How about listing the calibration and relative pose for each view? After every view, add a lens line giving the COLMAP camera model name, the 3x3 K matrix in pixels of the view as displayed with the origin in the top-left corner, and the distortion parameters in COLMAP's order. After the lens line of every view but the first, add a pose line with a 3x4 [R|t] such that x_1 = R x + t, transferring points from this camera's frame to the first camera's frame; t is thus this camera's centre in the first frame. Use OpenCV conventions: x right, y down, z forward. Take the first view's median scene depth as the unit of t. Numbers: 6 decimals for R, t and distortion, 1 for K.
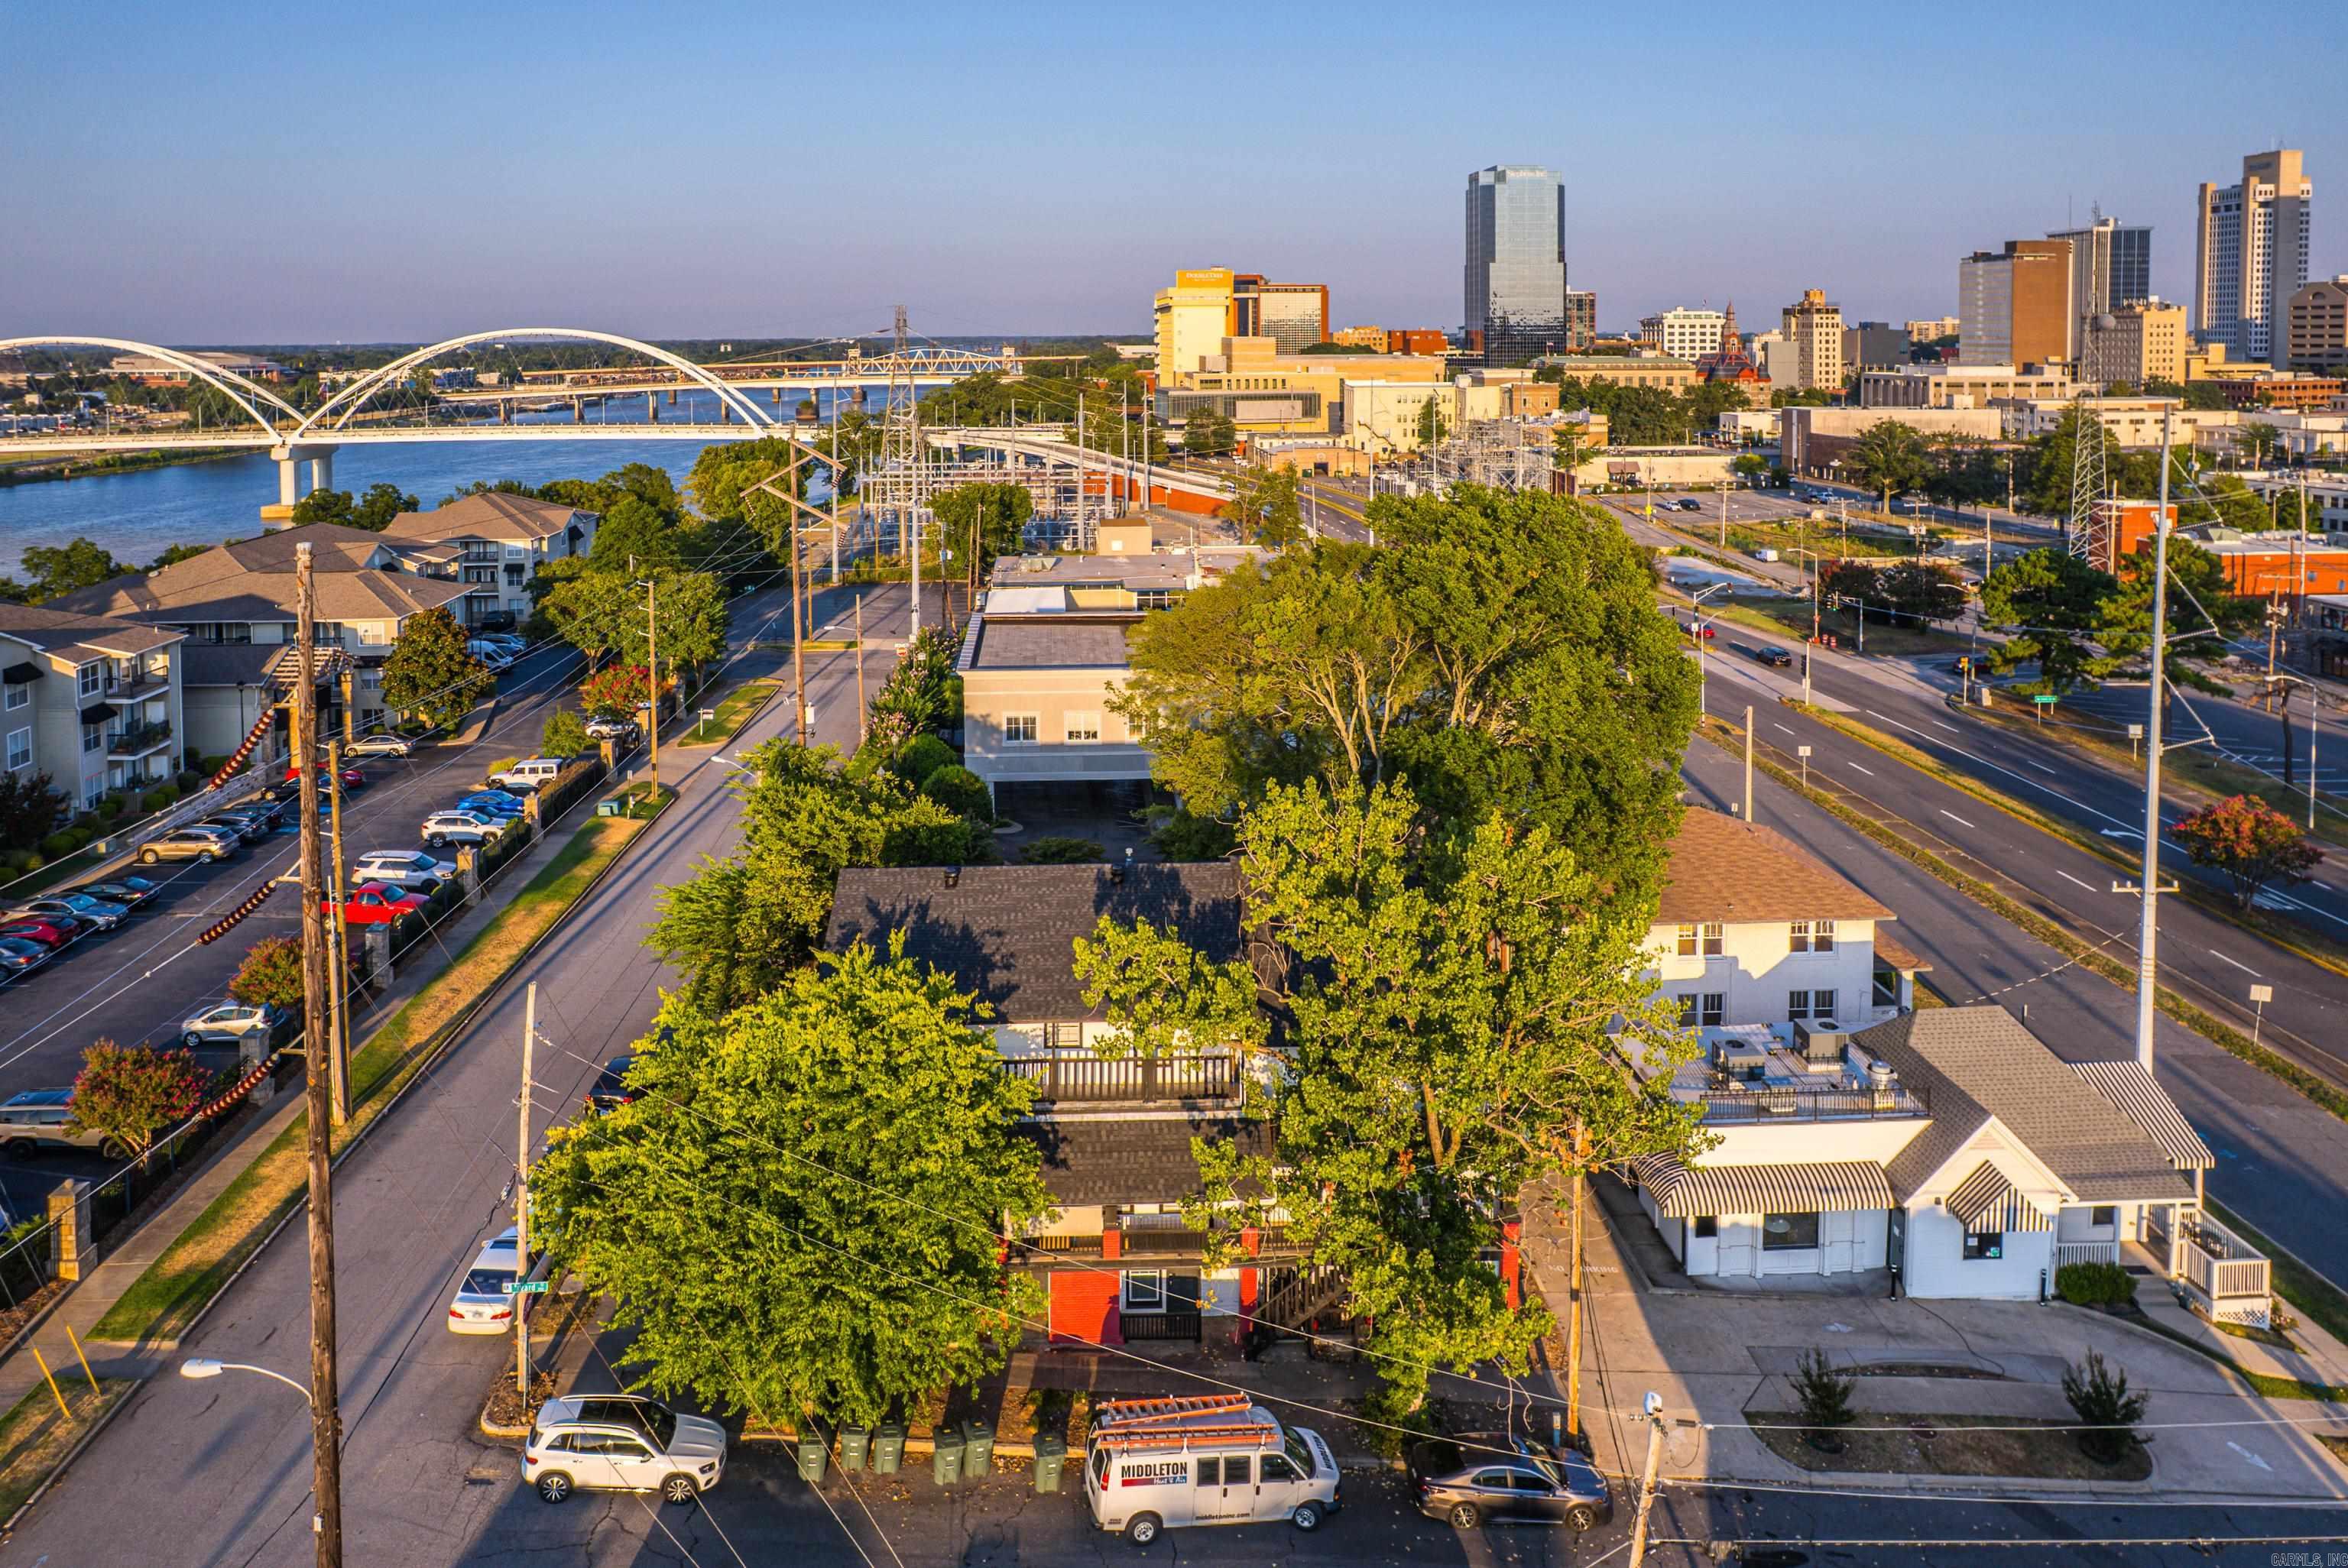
lens RADIAL K [[1495.7, 0, 1172.2], [0, 1495.7, 698.6], [0, 0, 1]] dist [-0.033768, 0.018555]
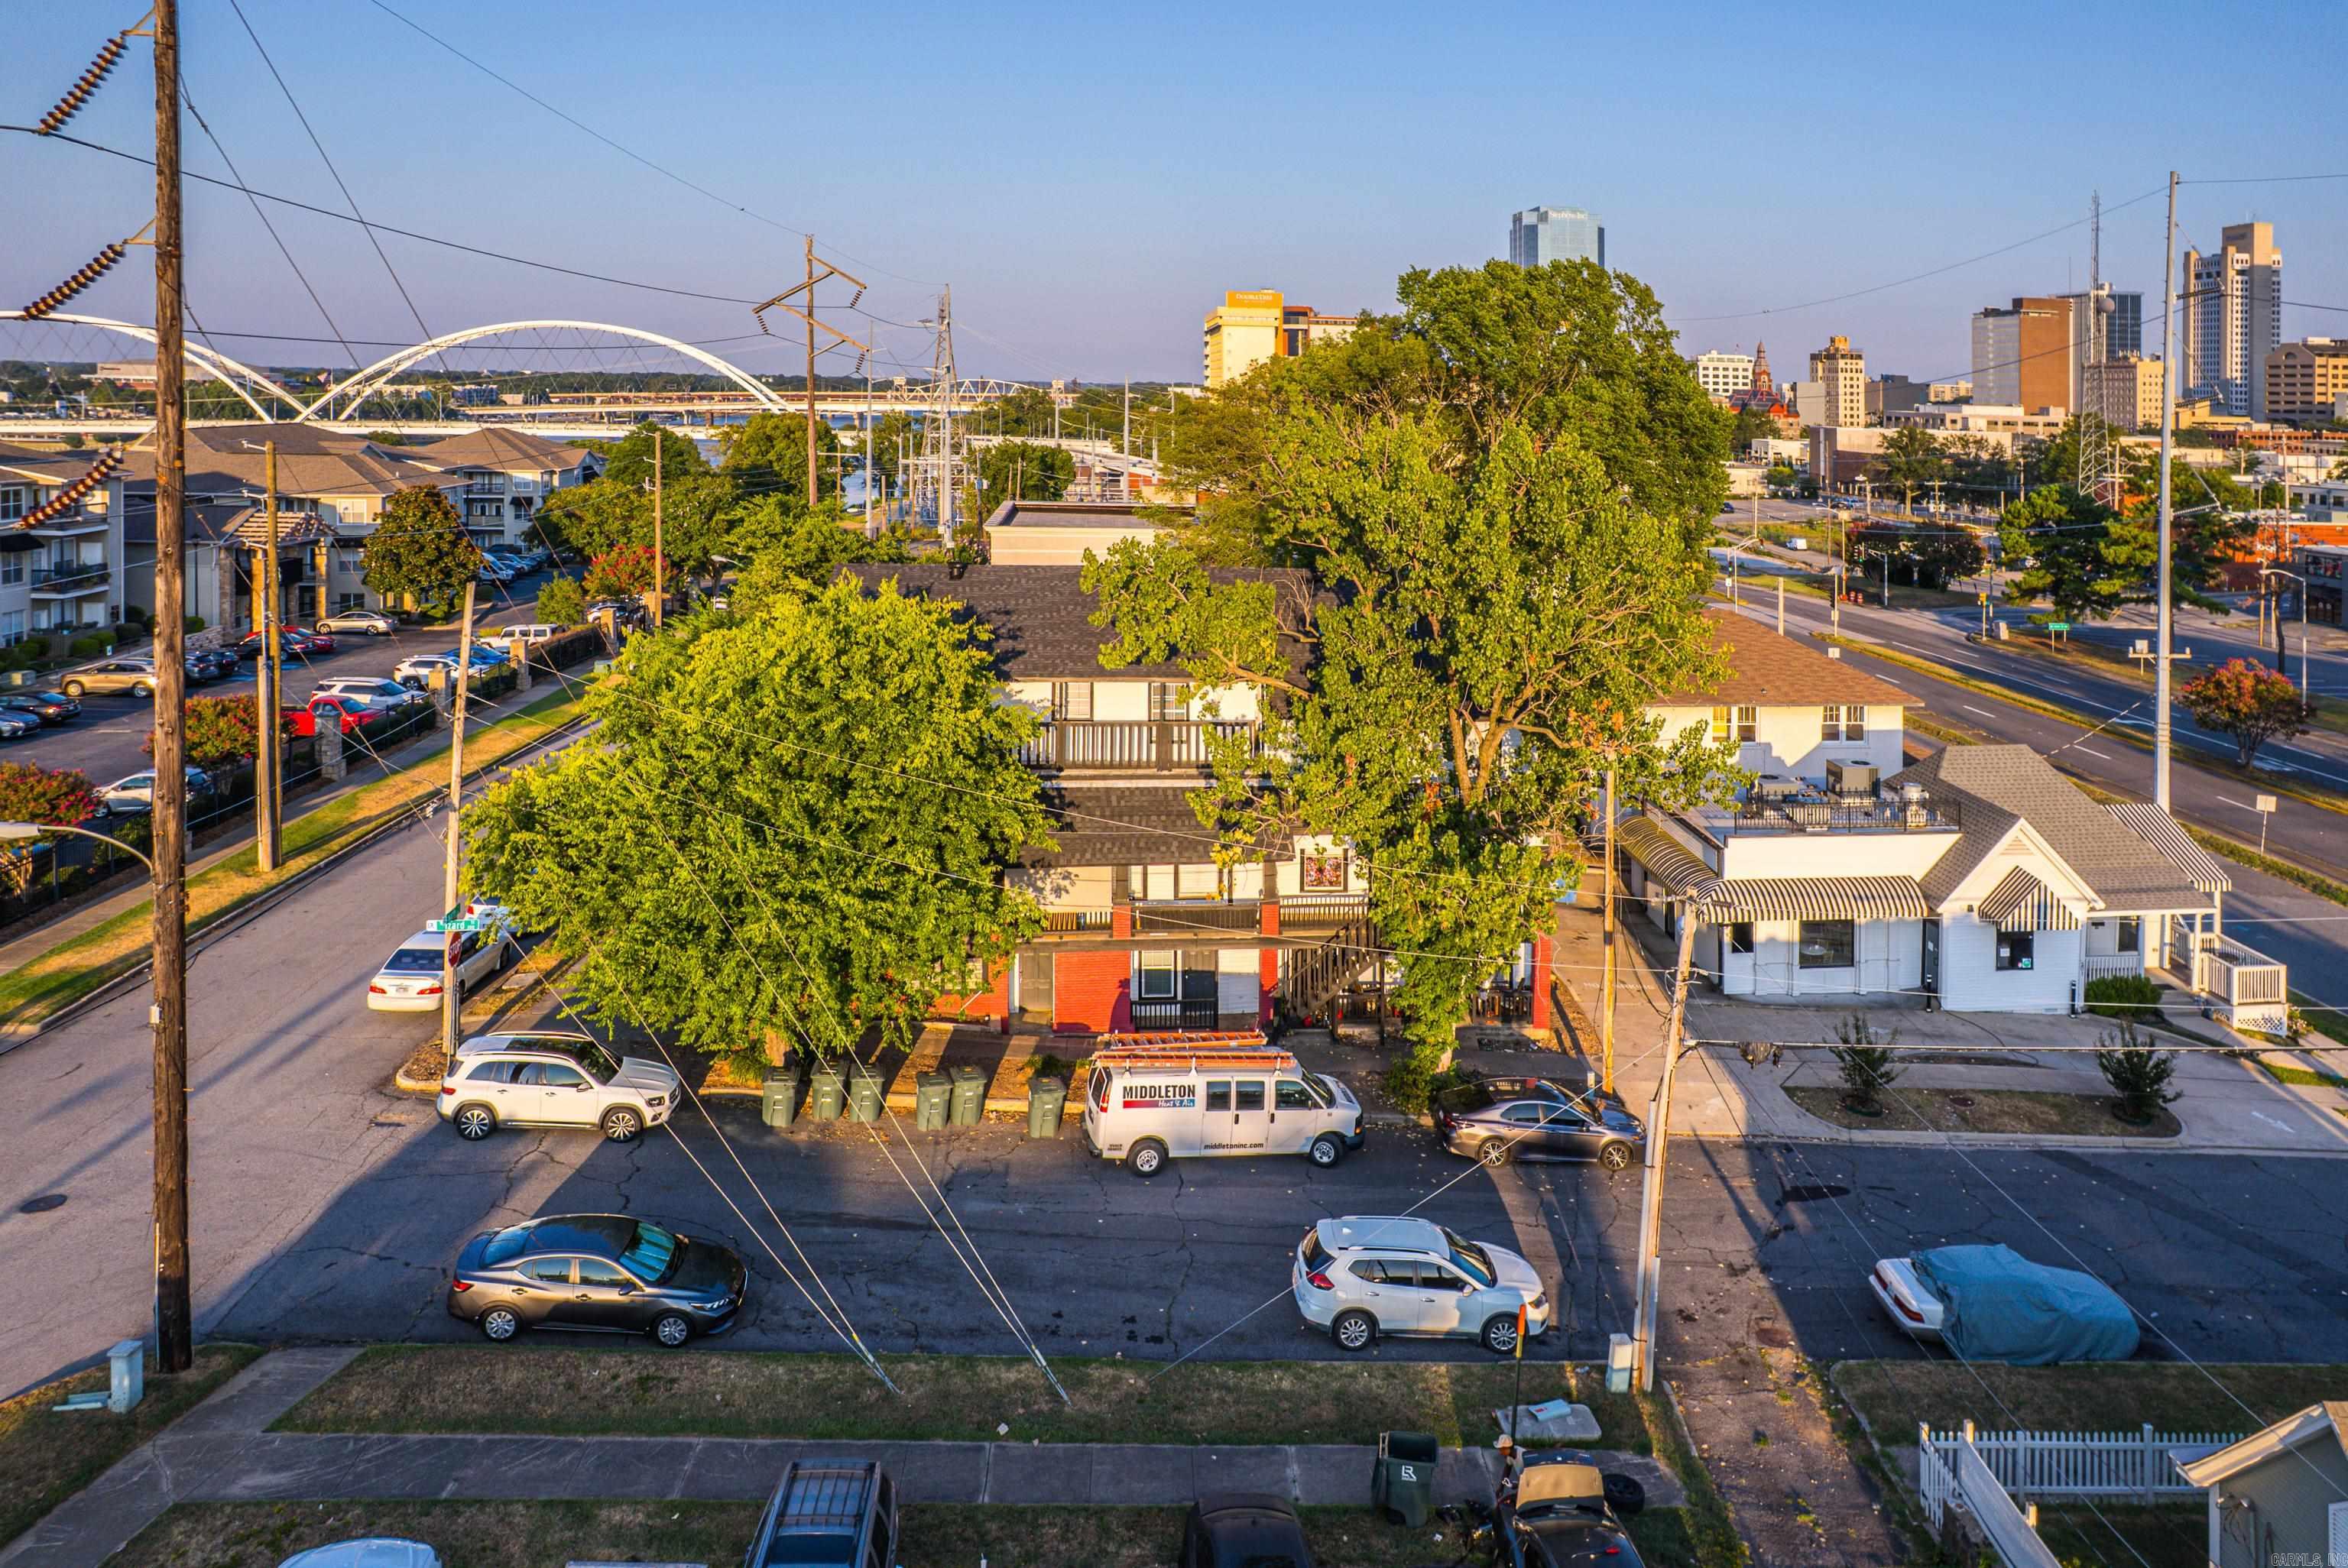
lens RADIAL K [[1492.2, 0, 1362.1], [0, 1492.2, 666.1], [0, 0, 1]] dist [-0.037944, 0.022166]
pose [[0.995493, 0.007221, 0.094561, 0.013521], [-0.002992, 0.998992, -0.044788, 0.167018], [-0.094789, 0.044304, 0.994511, 0.035076]]
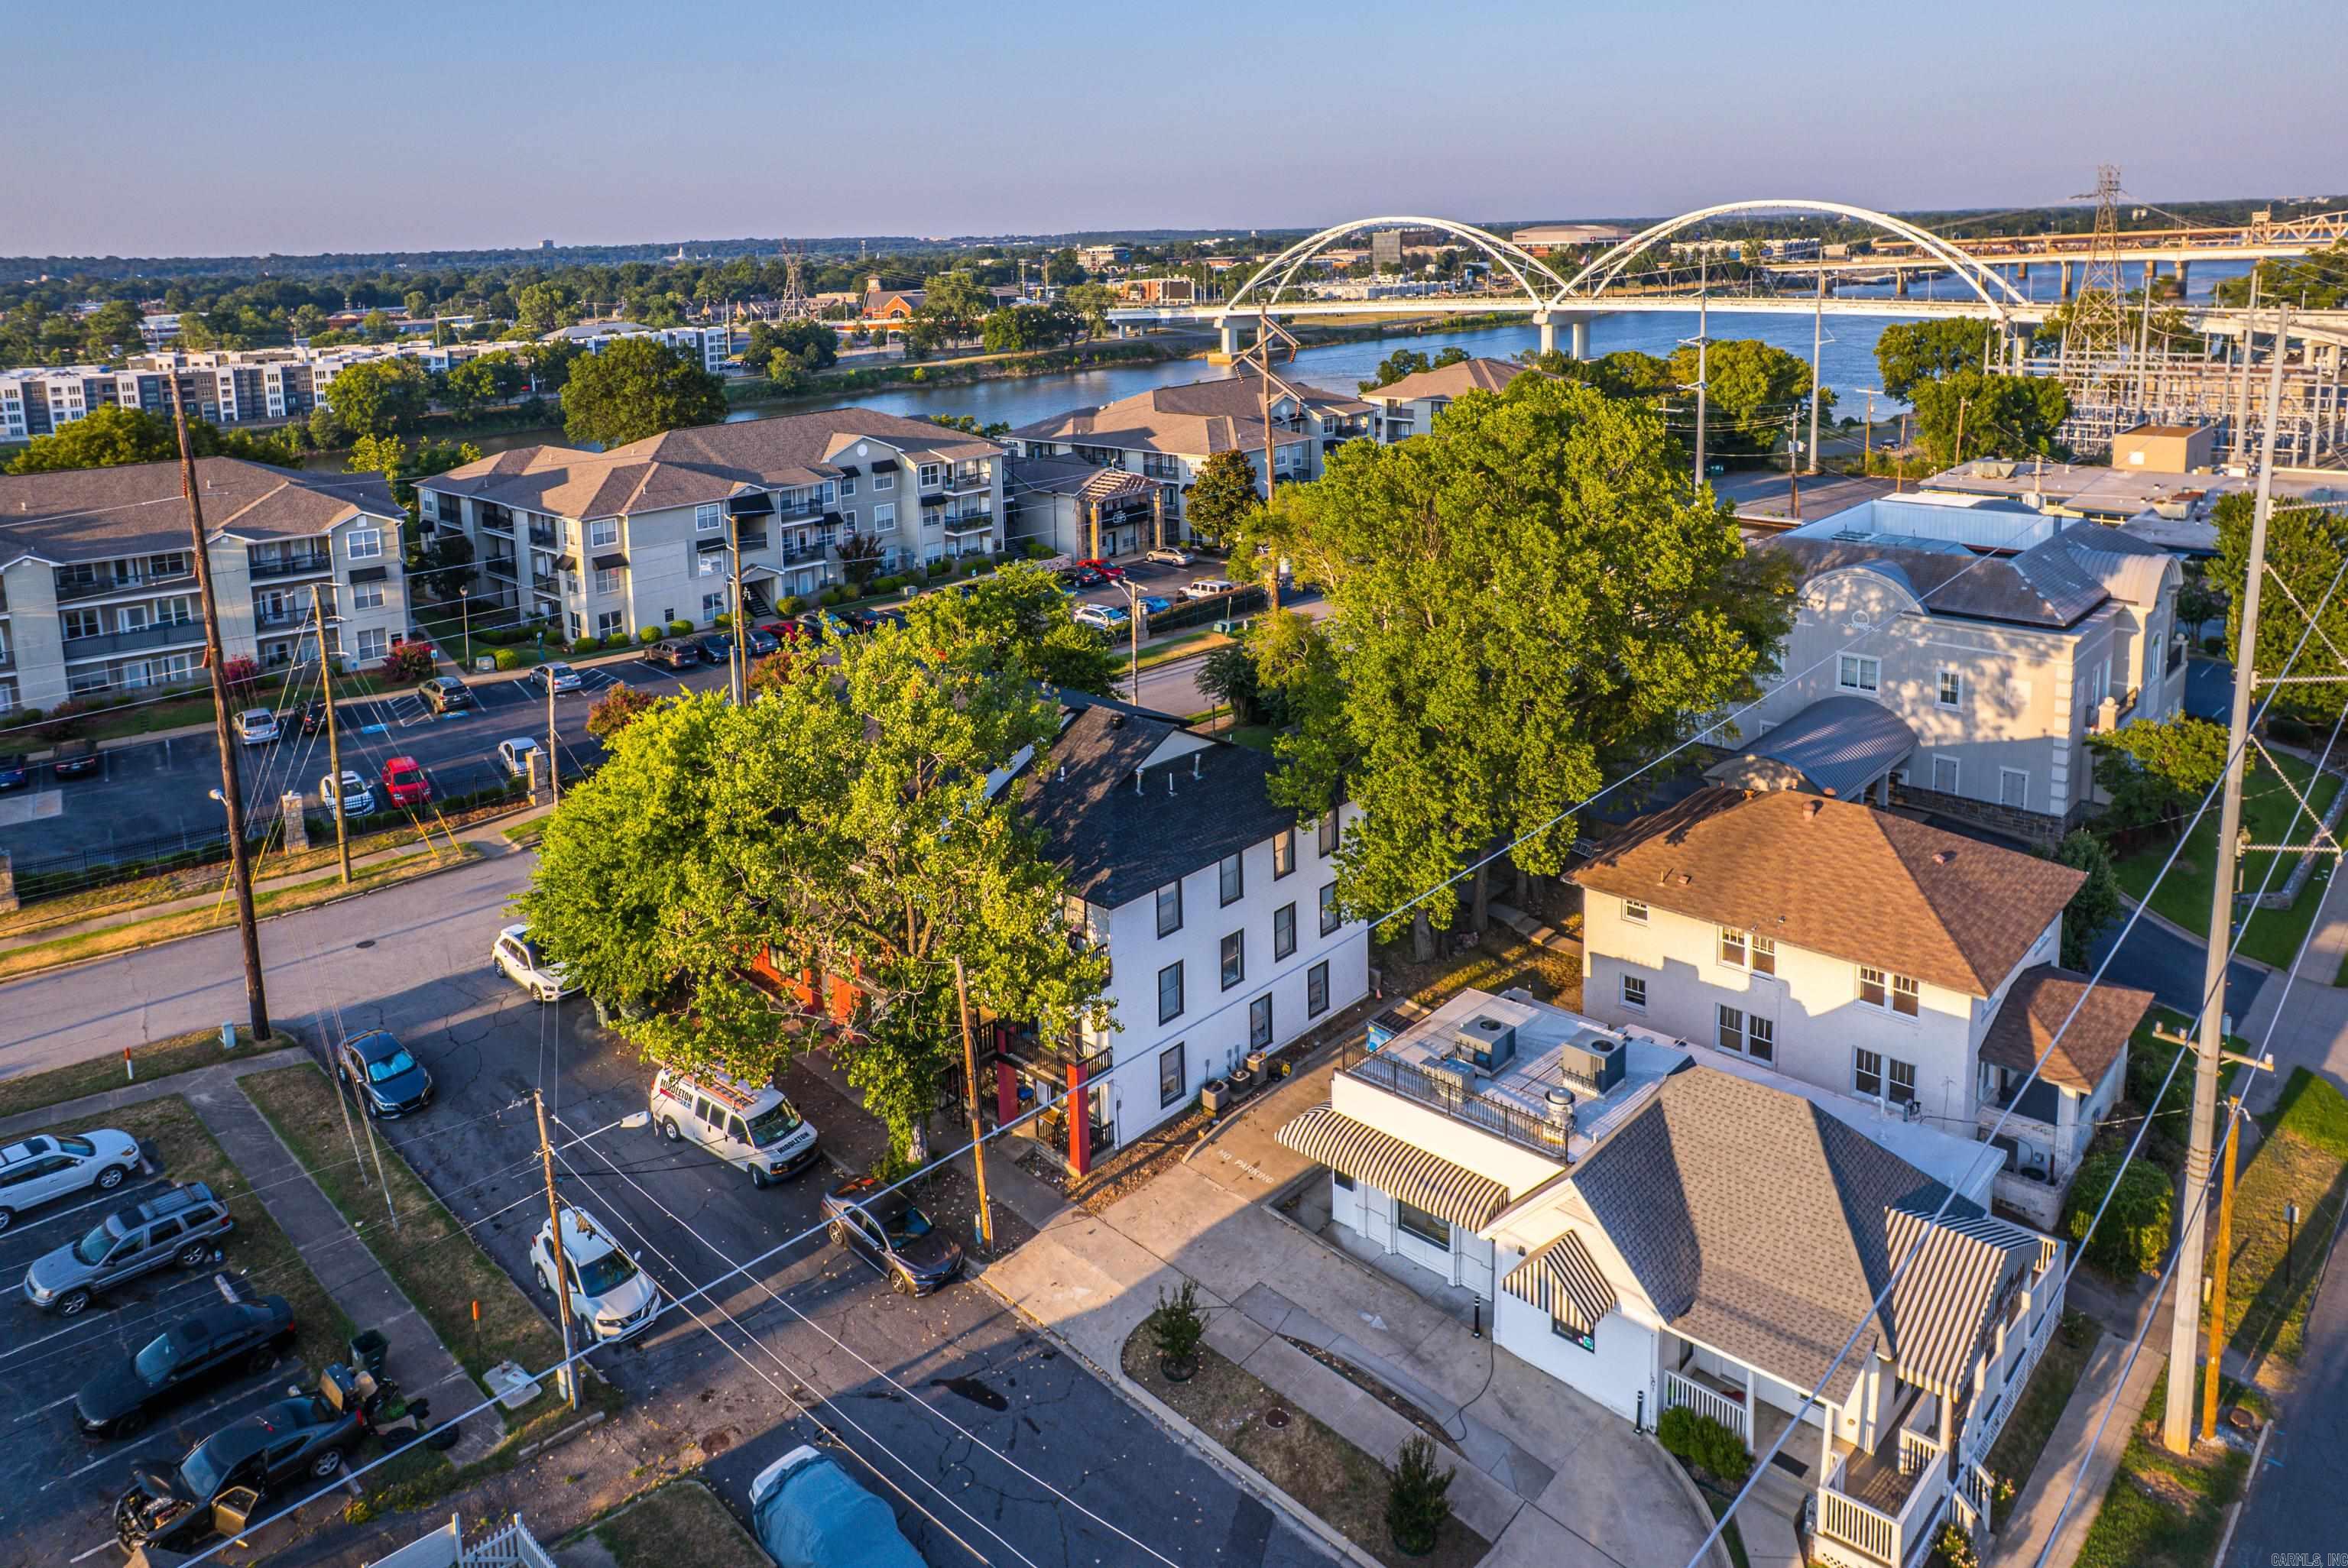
lens RADIAL K [[1504.0, 0, 1293.3], [0, 1504.0, 727.5], [0, 0, 1]] dist [-0.047680, 0.055659]
pose [[0.730355, 0.201146, -0.652780, 0.691825], [-0.136401, 0.979359, 0.149167, -0.051159], [0.669310, -0.019905, 0.742717, 0.204497]]
